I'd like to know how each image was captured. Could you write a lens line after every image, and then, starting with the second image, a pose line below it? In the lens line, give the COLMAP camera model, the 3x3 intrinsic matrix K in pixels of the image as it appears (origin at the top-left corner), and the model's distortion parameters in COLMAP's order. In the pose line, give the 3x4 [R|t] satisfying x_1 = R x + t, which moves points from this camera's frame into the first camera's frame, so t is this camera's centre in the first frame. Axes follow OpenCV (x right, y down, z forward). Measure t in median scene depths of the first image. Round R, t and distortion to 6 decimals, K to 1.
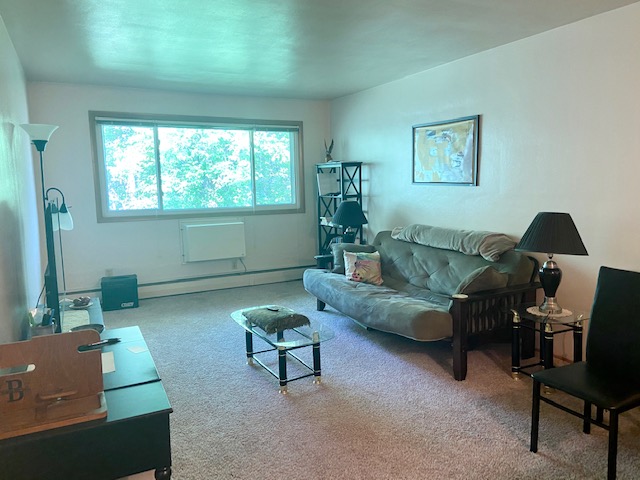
lens RADIAL K [[445.6, 0, 319.7], [0, 445.6, 235.4], [0, 0, 1]] dist [0.024705, -0.013206]
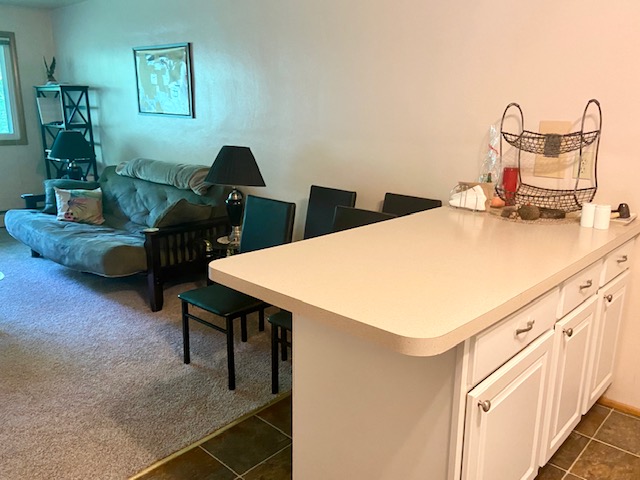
lens RADIAL K [[477.4, 0, 320.1], [0, 477.4, 243.6], [0, 0, 1]] dist [0.010230, -0.021155]
pose [[0.925804, -0.061655, 0.372943, 0.201669], [0.006991, 0.989233, 0.146184, 0.009375], [-0.377940, -0.132731, 0.916266, -0.097899]]
